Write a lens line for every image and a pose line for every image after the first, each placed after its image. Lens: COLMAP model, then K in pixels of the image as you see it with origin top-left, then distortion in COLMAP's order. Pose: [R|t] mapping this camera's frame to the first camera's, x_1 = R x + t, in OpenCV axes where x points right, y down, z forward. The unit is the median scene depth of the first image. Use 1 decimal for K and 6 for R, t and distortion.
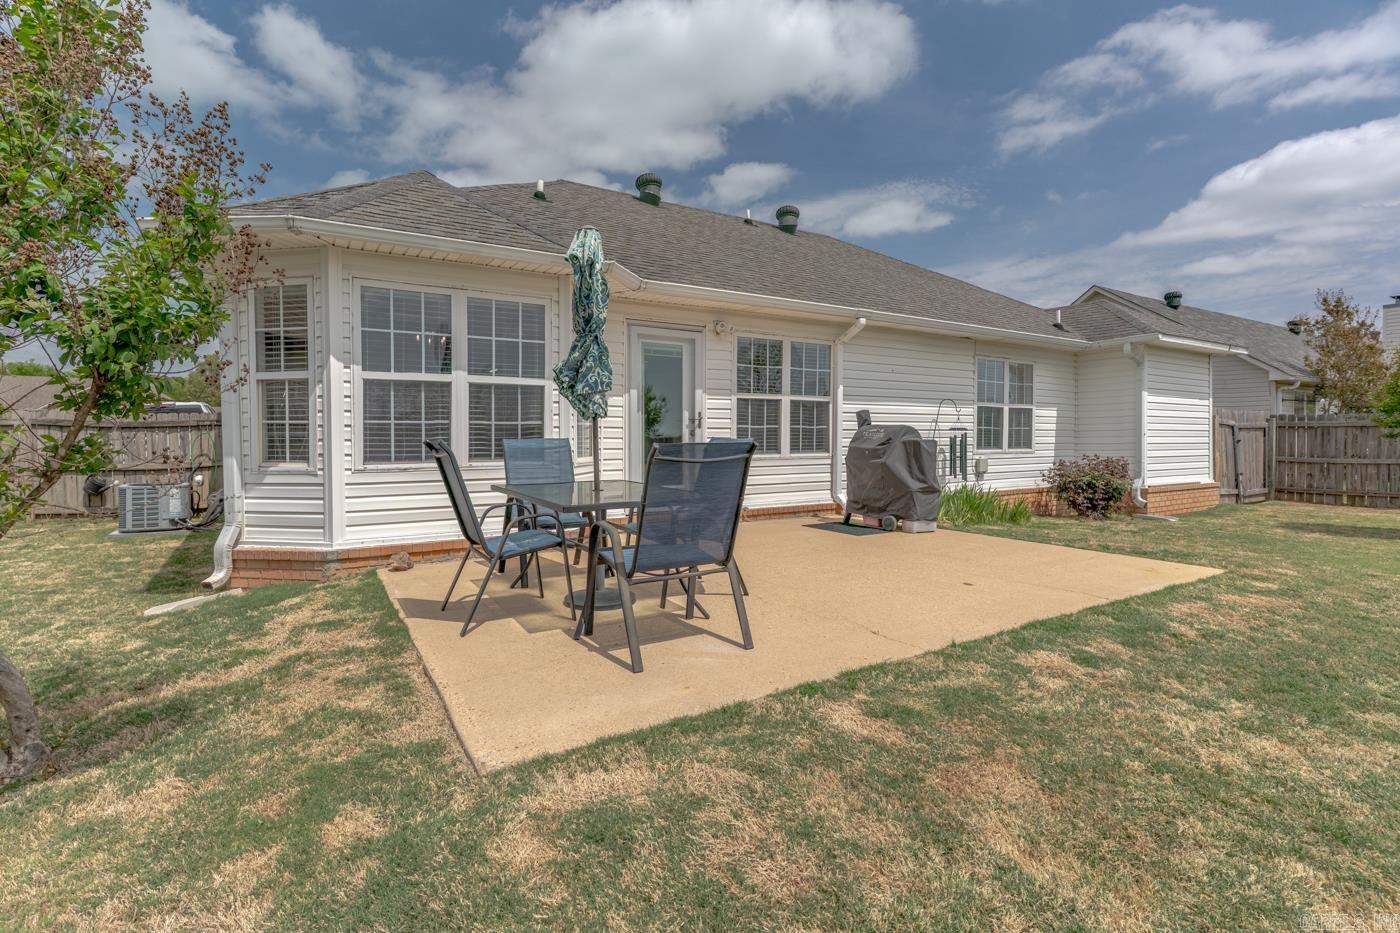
lens RADIAL K [[676.3, 0, 681.6], [0, 676.3, 460.3], [0, 0, 1]] dist [-0.000674, -0.000861]
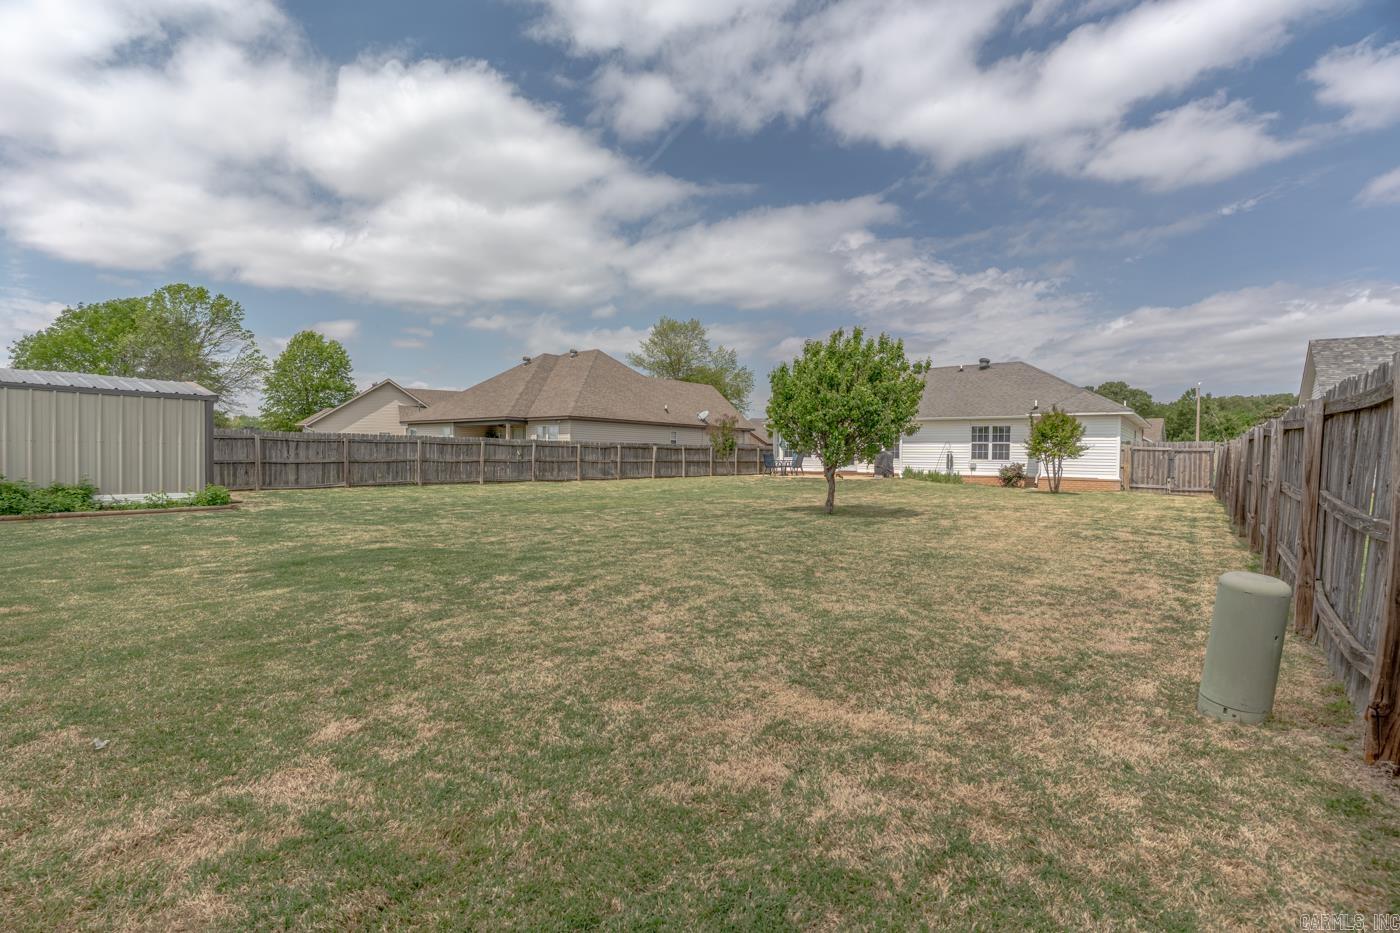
lens RADIAL K [[676.3, 0, 681.6], [0, 676.3, 460.3], [0, 0, 1]] dist [-0.000674, -0.000861]
pose [[0.347144, 0.012600, -0.937727, 2.552122], [-0.042335, 0.999101, -0.002247, 0.041674], [0.936856, 0.040479, 0.347365, -1.023318]]
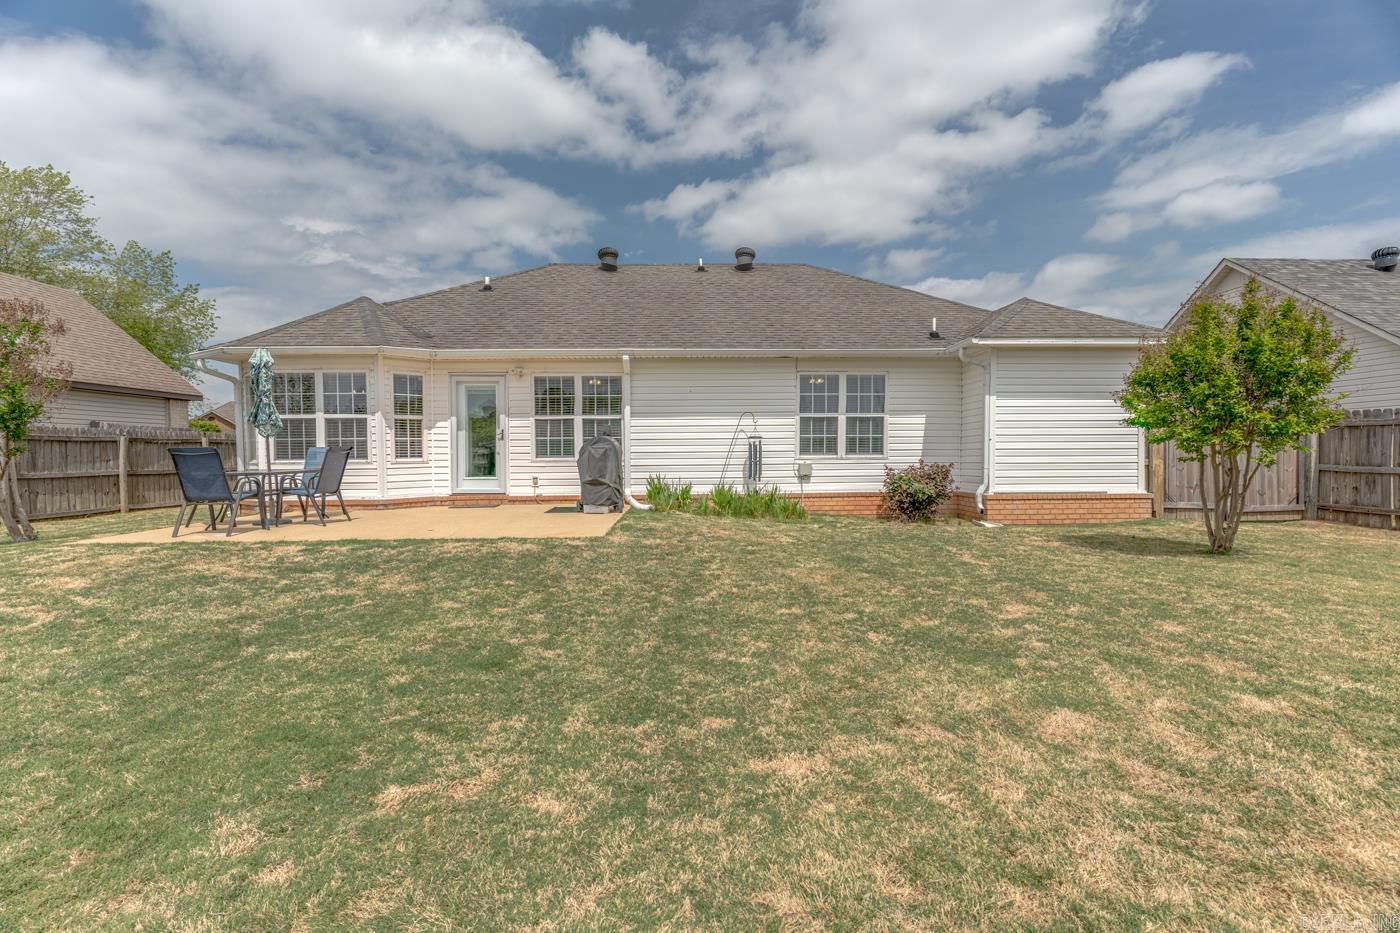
lens RADIAL K [[650.9, 0, 682.4], [0, 650.9, 465.8], [0, 0, 1]] dist [0.000101, 0.000162]
pose [[0.865382, 0.004866, -0.501090, 0.800355], [-0.009918, 0.999923, -0.007418, 0.011165], [0.501015, 0.011389, 0.865364, -0.031587]]
